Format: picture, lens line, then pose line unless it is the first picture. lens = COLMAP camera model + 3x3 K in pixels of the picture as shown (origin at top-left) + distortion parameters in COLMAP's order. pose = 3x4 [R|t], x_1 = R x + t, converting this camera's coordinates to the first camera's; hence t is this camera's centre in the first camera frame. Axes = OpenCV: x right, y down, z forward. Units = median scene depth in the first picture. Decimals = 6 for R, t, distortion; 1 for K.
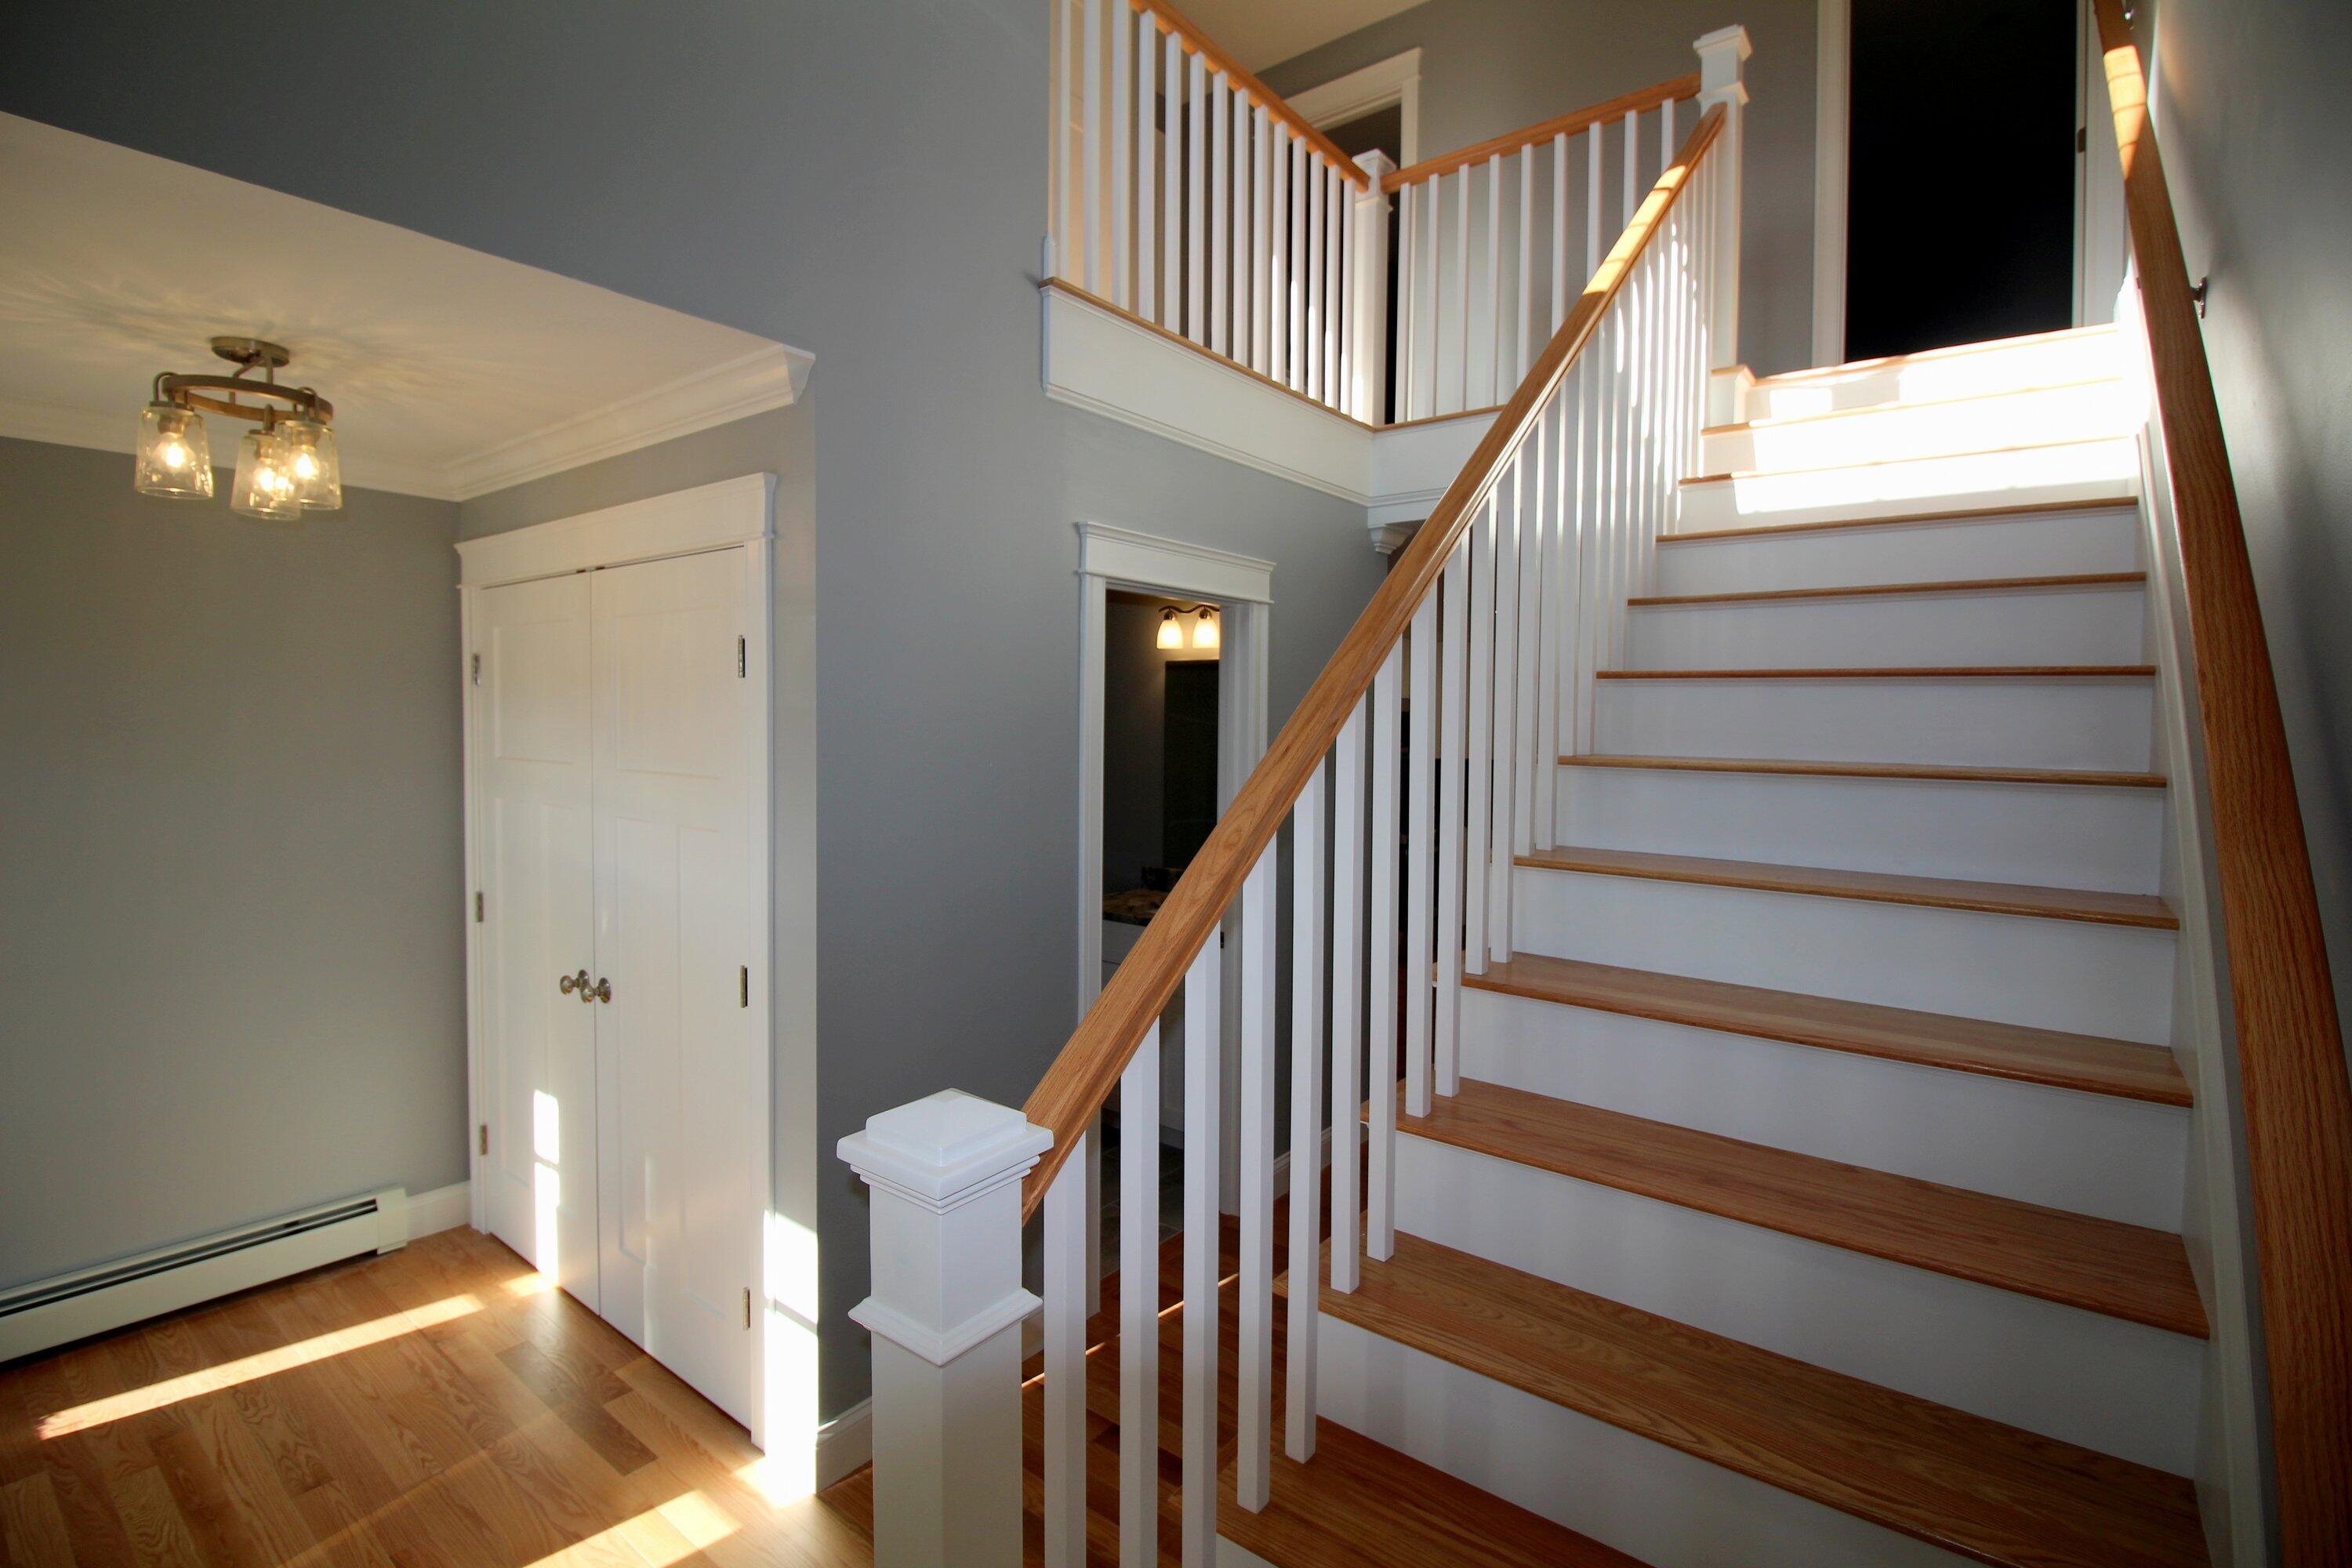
lens RADIAL K [[1097.3, 0, 1179.9], [0, 1097.3, 751.8], [0, 0, 1]] dist [-0.000473, -0.000102]
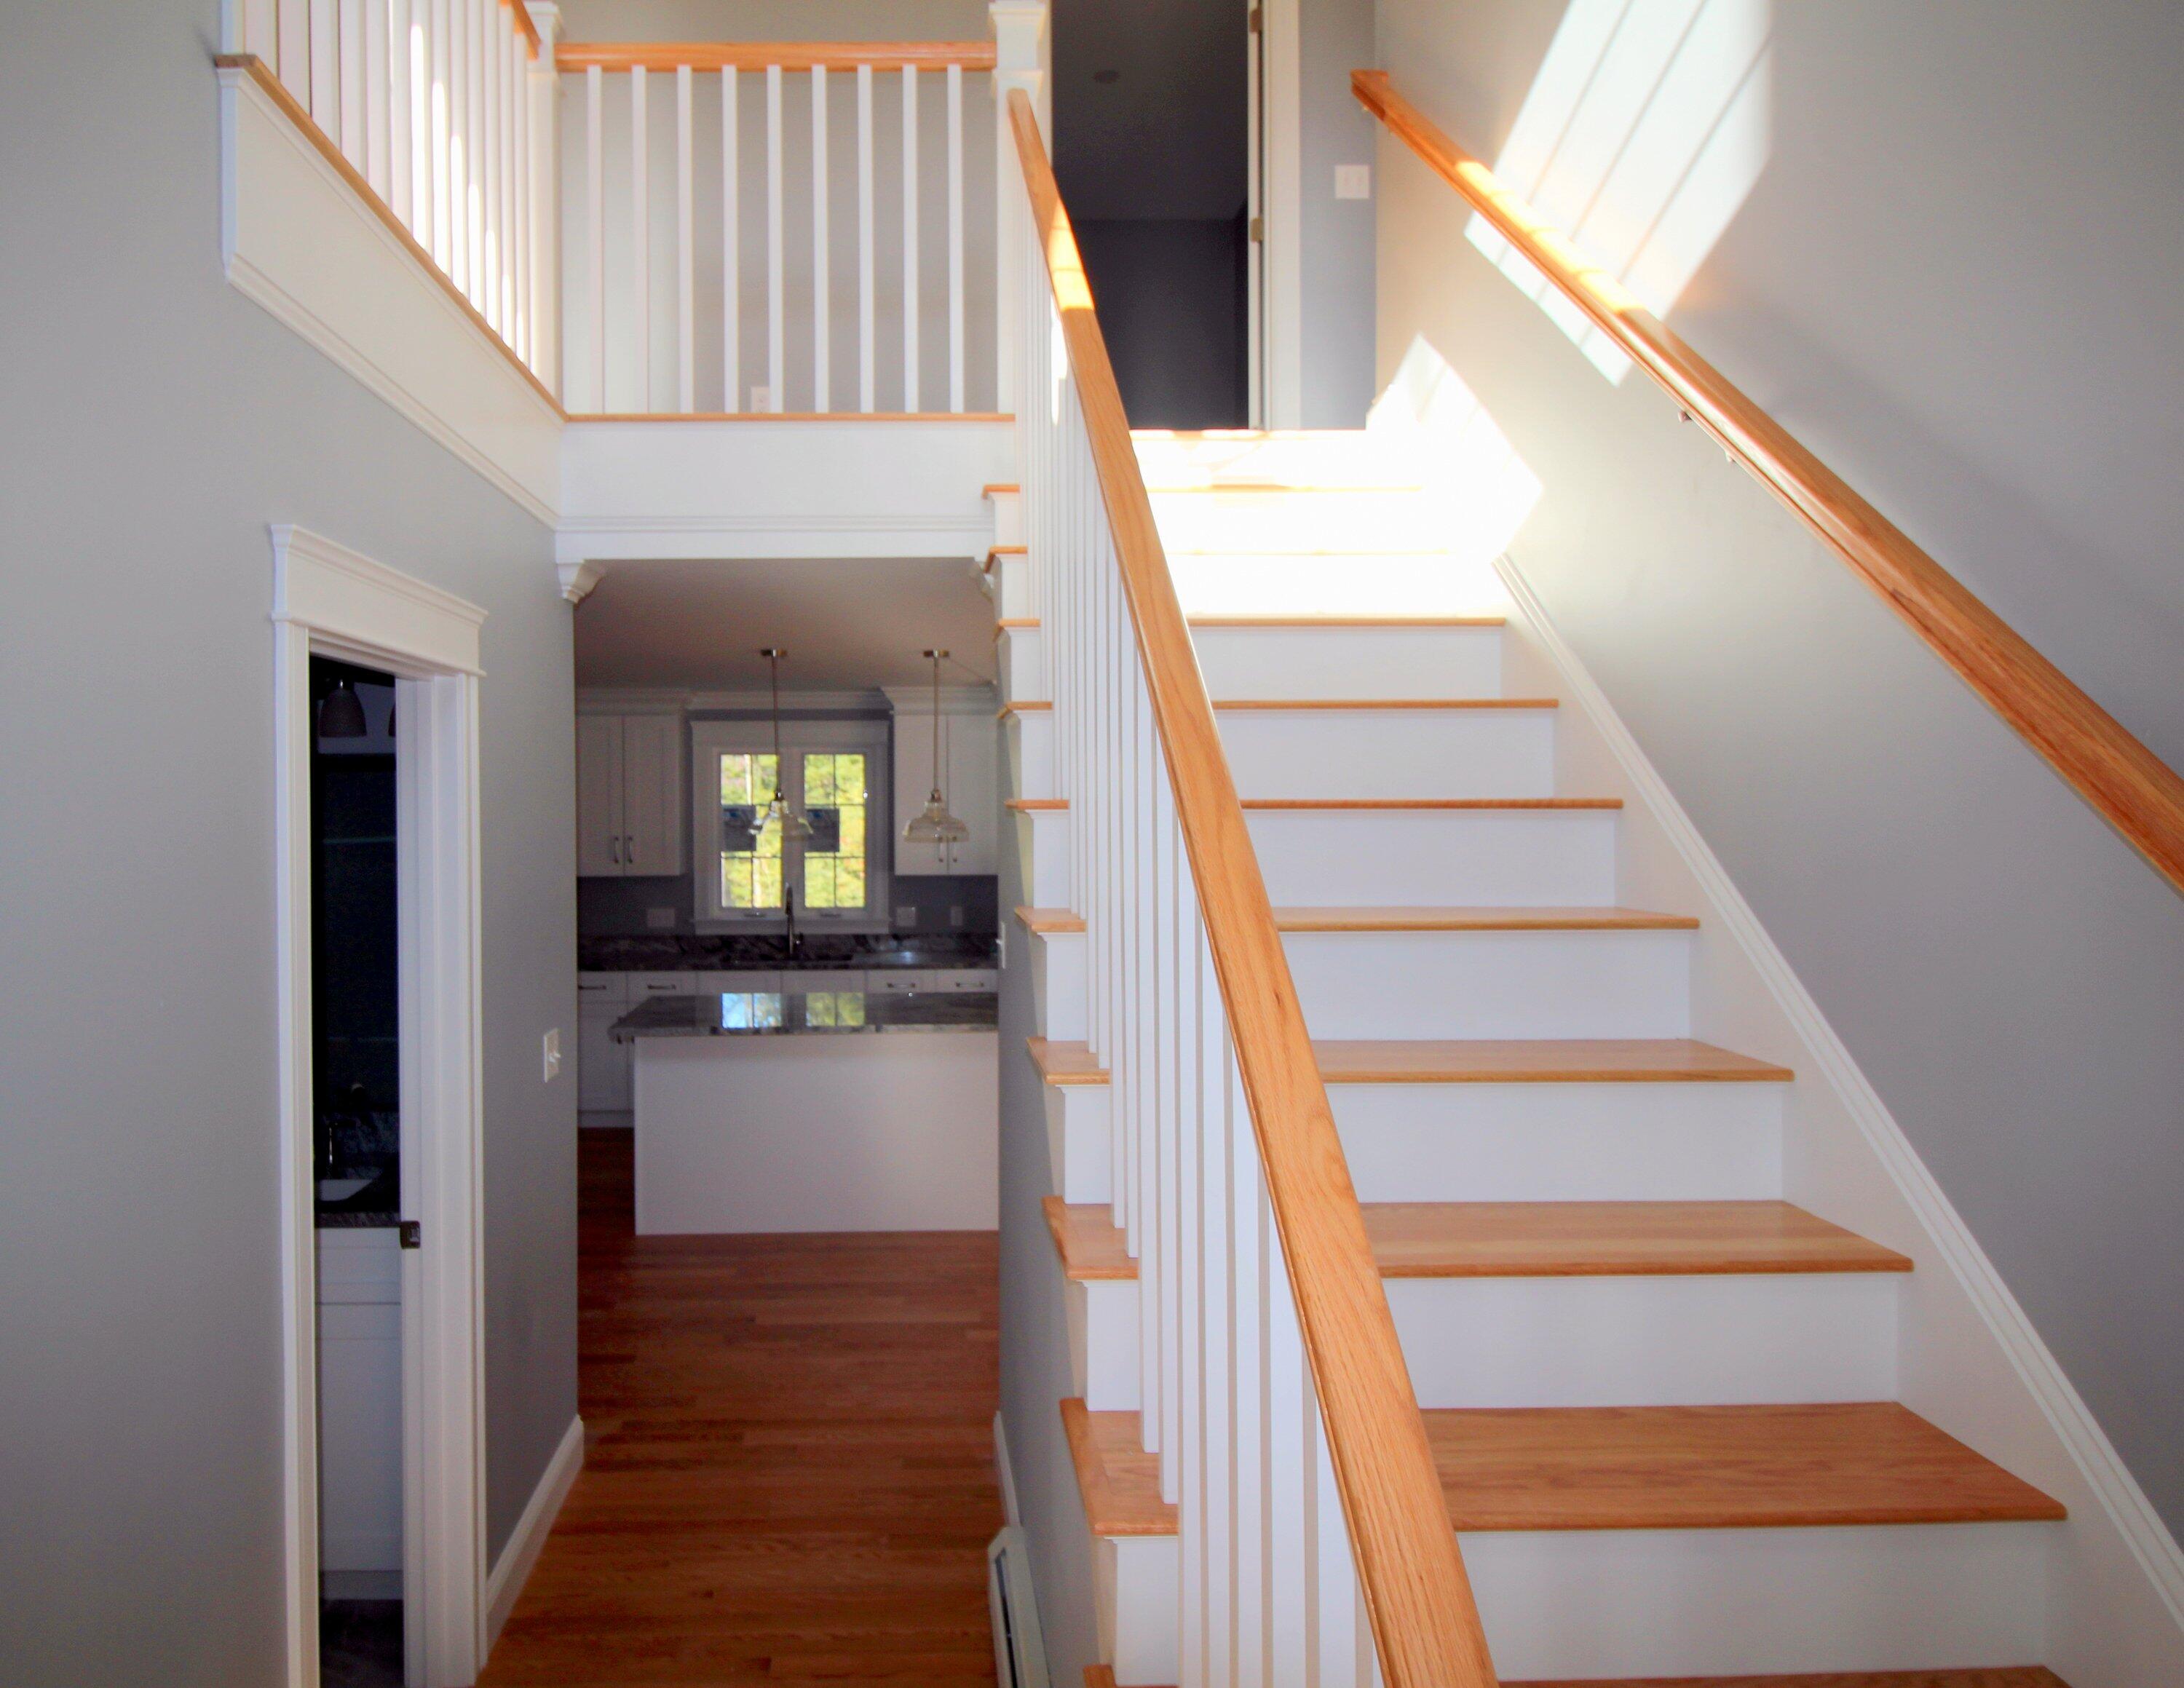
lens RADIAL K [[1429.2, 0, 935.6], [0, 1429.2, 791.9], [0, 0, 1]] dist [0.004202, 0.001874]
pose [[0.777853, -0.009957, 0.628367, -0.291679], [0.033274, 0.999125, -0.025357, -0.052017], [-0.627564, 0.040632, 0.777504, 0.273969]]
